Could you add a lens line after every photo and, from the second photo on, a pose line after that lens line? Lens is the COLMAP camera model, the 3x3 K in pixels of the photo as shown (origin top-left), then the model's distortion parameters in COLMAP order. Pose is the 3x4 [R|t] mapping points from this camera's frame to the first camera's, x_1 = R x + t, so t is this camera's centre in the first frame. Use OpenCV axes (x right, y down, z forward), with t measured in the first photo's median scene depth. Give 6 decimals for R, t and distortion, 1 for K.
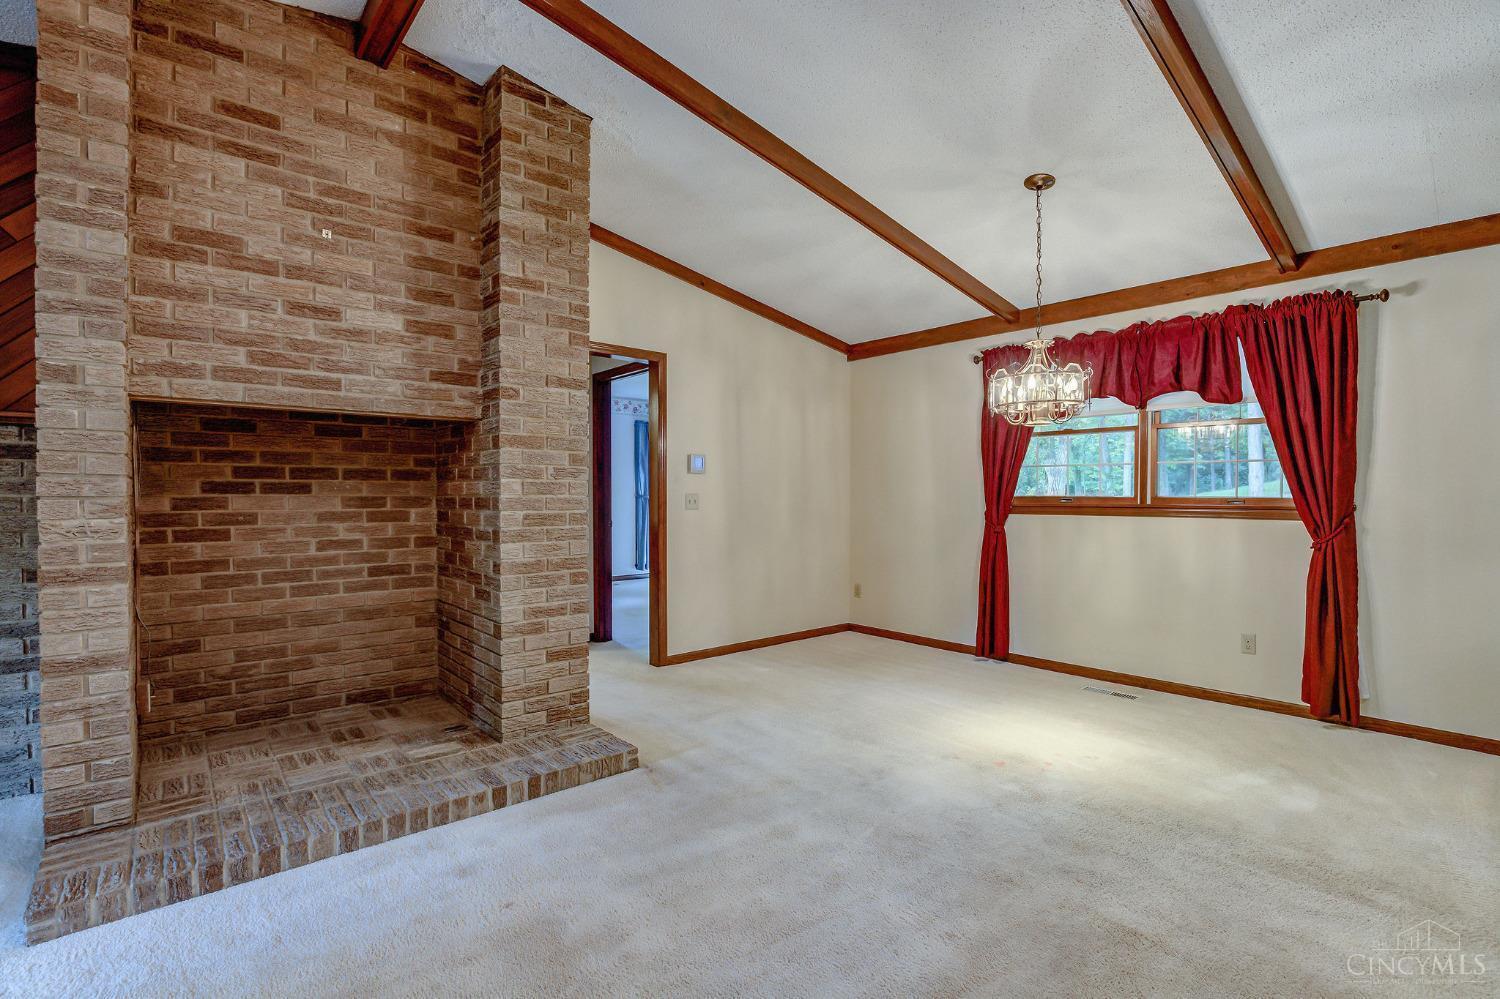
lens RADIAL K [[684.4, 0, 757.2], [0, 684.4, 502.1], [0, 0, 1]] dist [-0.033120, 0.004806]
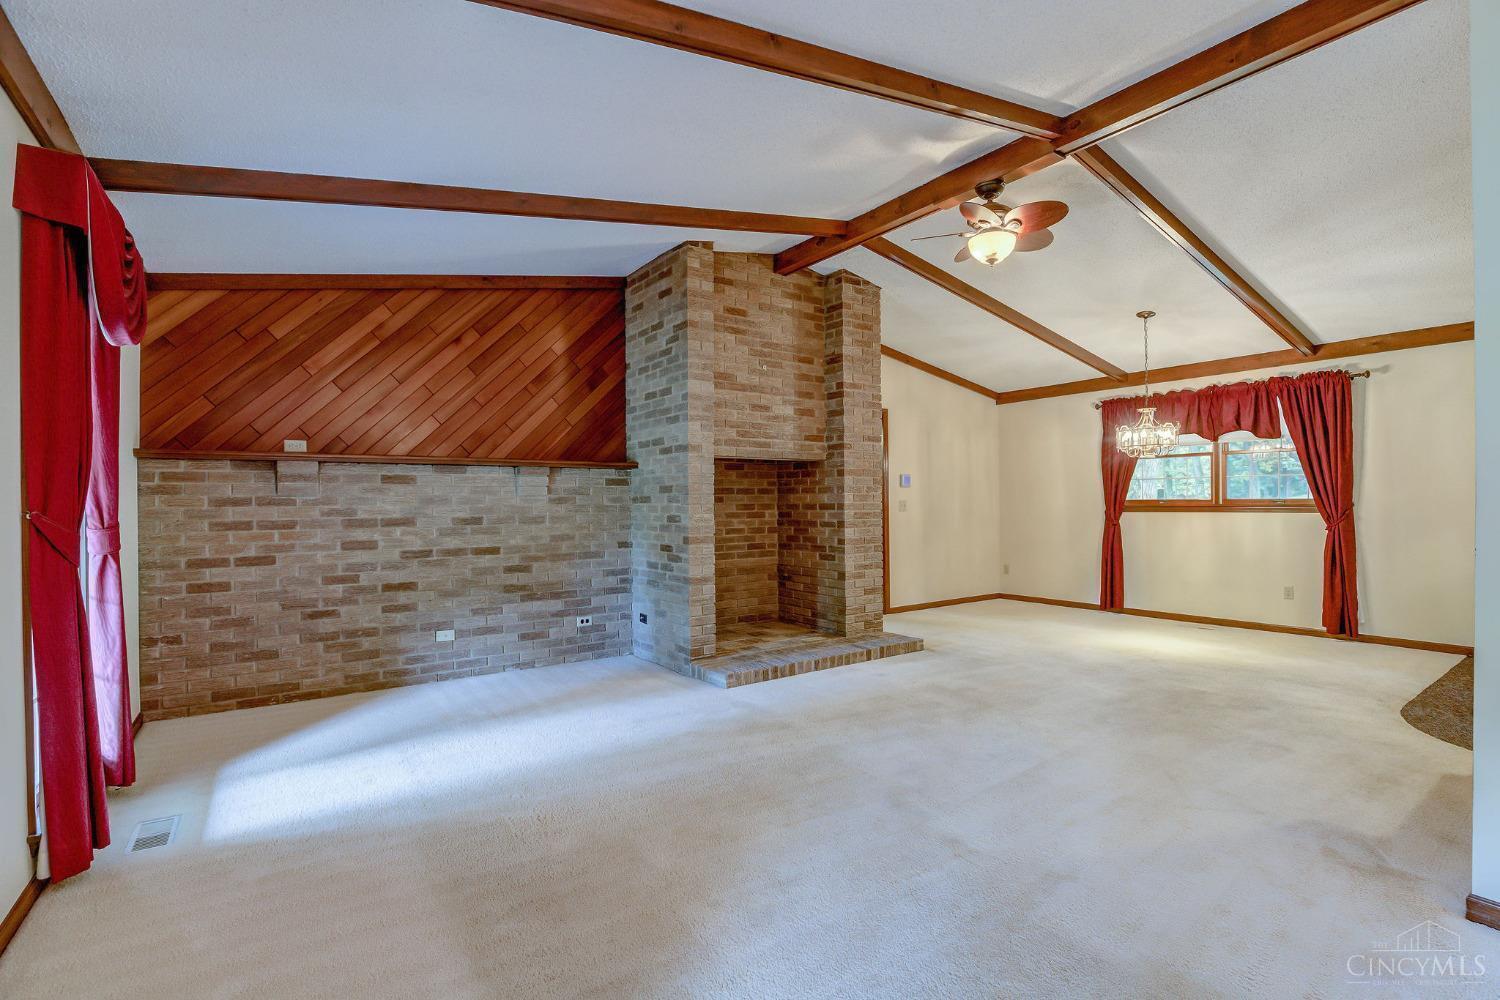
lens RADIAL K [[684.4, 0, 757.2], [0, 684.4, 502.6], [0, 0, 1]] dist [-0.033120, 0.004806]
pose [[0.994409, -0.010649, -0.105062, -0.394991], [0.009403, 0.999880, -0.012347, 0.011758], [0.105181, 0.011290, 0.994389, -0.816255]]
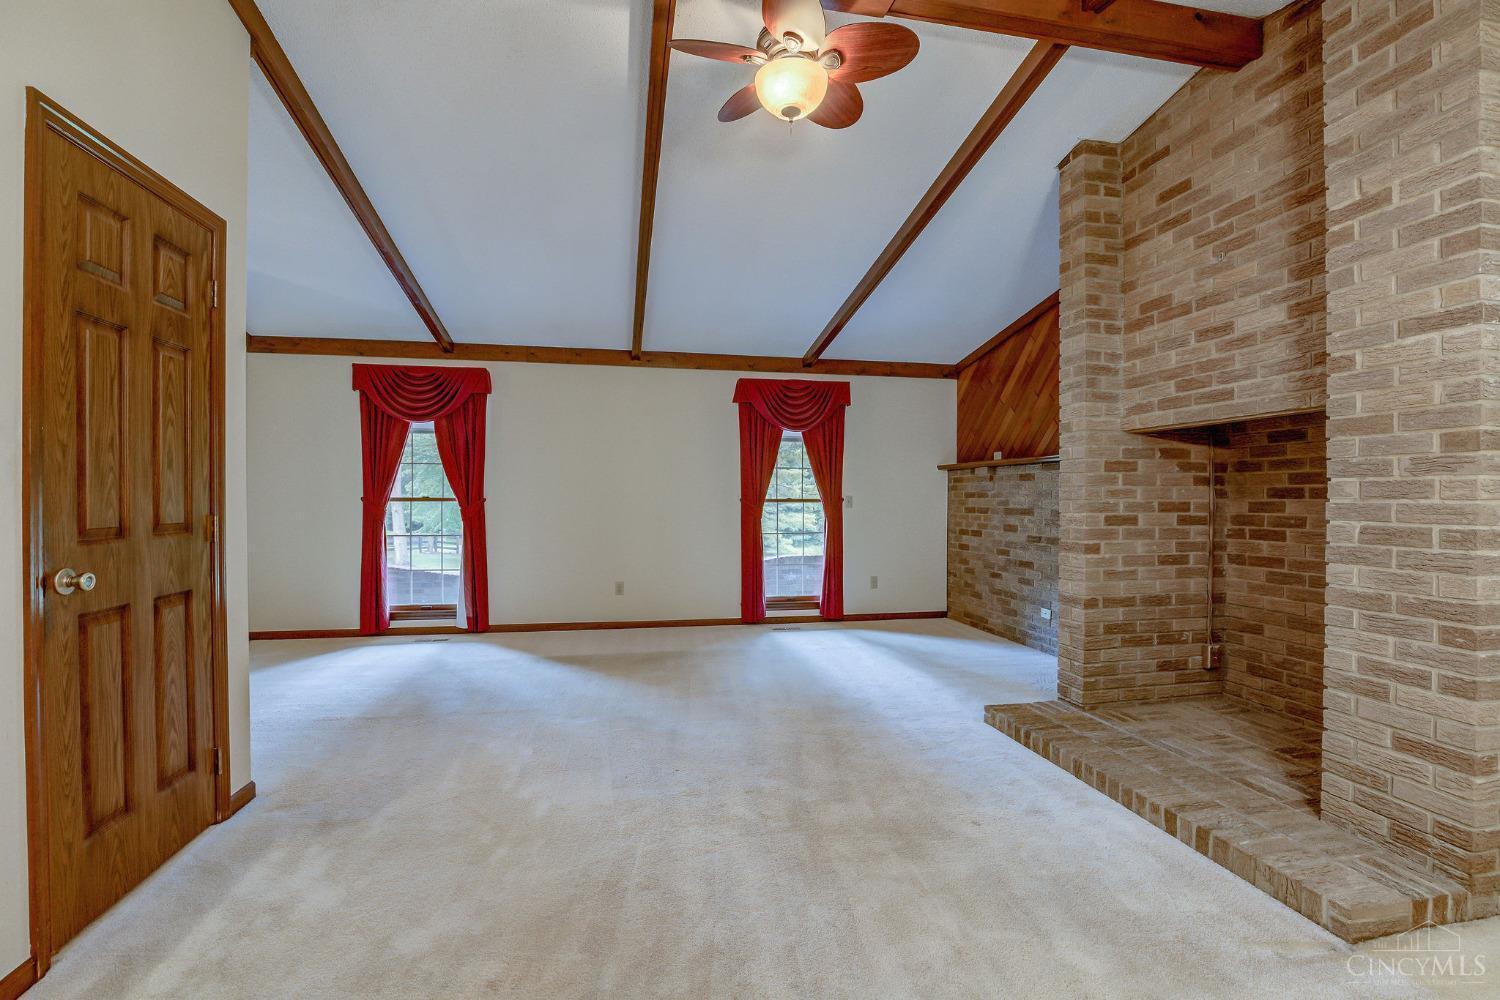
lens RADIAL K [[684.4, 0, 757.2], [0, 684.4, 502.6], [0, 0, 1]] dist [-0.033120, 0.004806]
pose [[-0.496106, 0.002511, -0.868258, 0.568556], [-0.016007, 0.999799, 0.012037, -0.005312], [0.868115, 0.019870, -0.495966, 0.771068]]
